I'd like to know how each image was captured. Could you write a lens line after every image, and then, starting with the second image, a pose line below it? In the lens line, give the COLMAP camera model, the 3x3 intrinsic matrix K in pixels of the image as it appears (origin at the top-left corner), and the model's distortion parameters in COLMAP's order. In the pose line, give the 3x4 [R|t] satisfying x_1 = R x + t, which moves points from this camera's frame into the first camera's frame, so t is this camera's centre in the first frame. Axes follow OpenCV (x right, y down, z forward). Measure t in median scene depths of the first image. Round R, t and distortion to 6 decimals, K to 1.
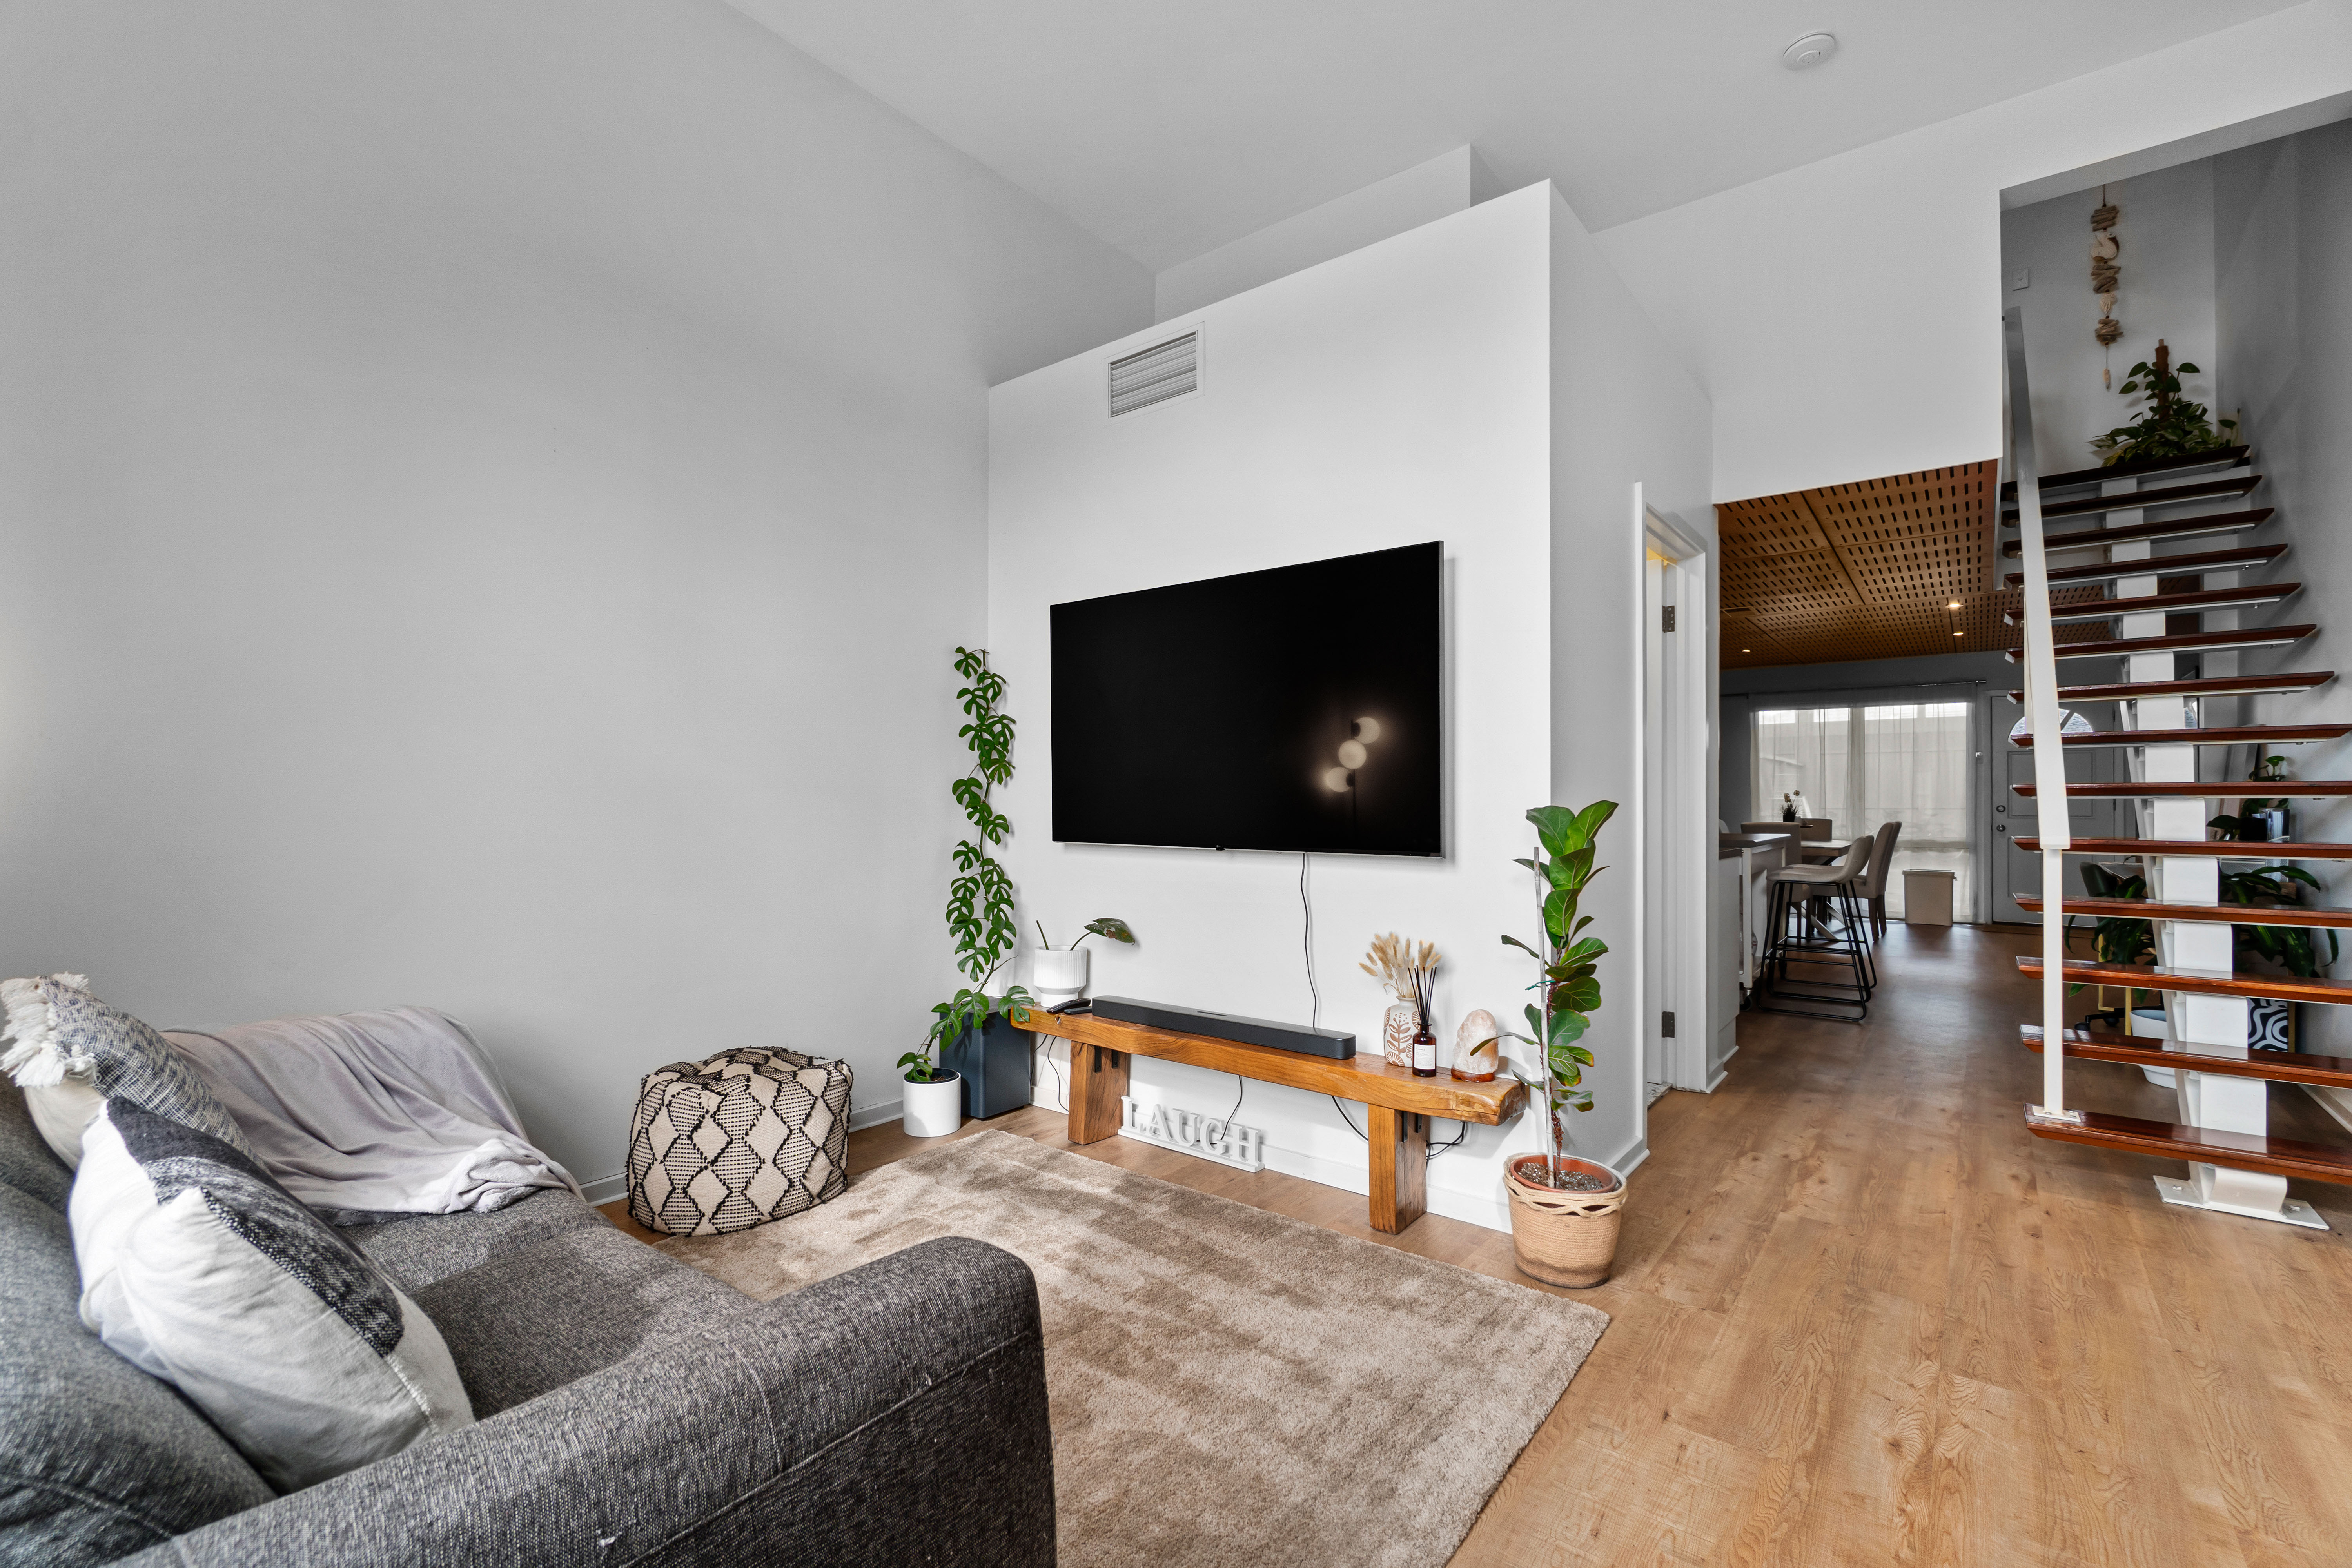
lens RADIAL K [[1010.1, 0, 1173.5], [0, 1010.1, 789.0], [0, 0, 1]] dist [-0.007362, 0.000547]
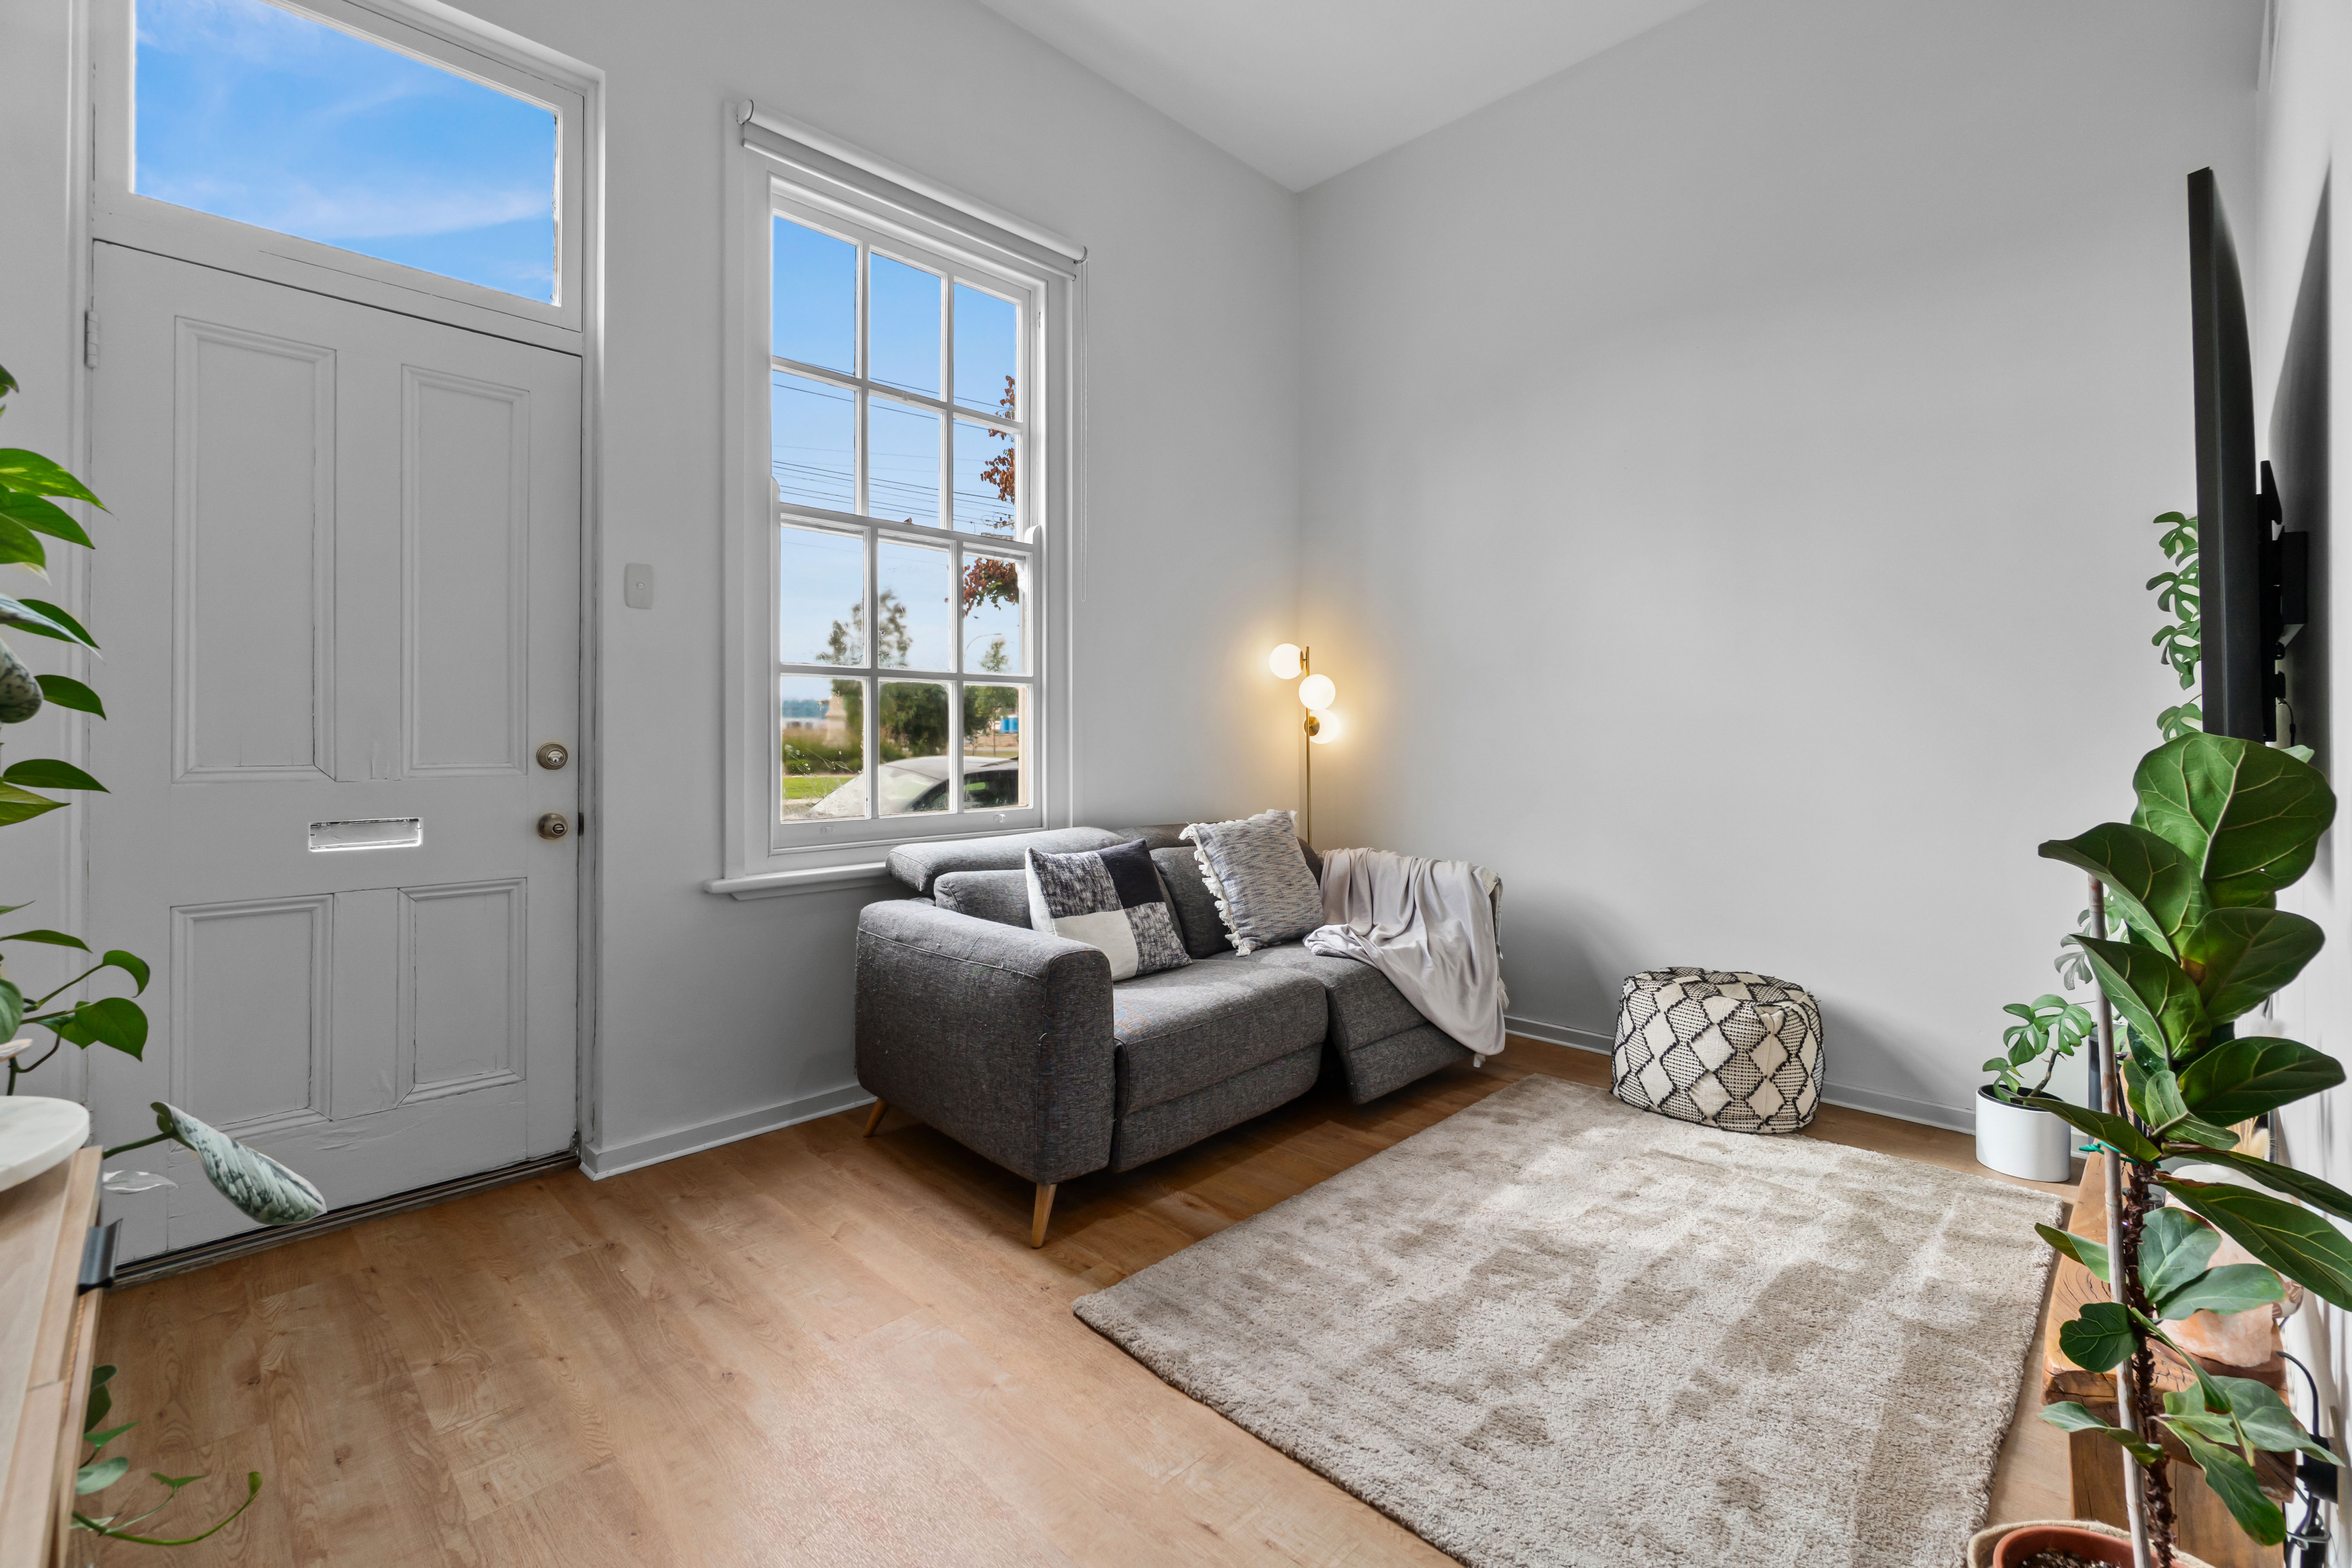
lens RADIAL K [[1010.1, 0, 1181.4], [0, 1010.1, 733.2], [0, 0, 1]] dist [-0.007362, 0.000547]
pose [[-0.115490, -0.010889, -0.993249, 0.764985], [0.007637, 0.999901, -0.011850, 0.016023], [0.993279, -0.008954, -0.115396, 0.595227]]
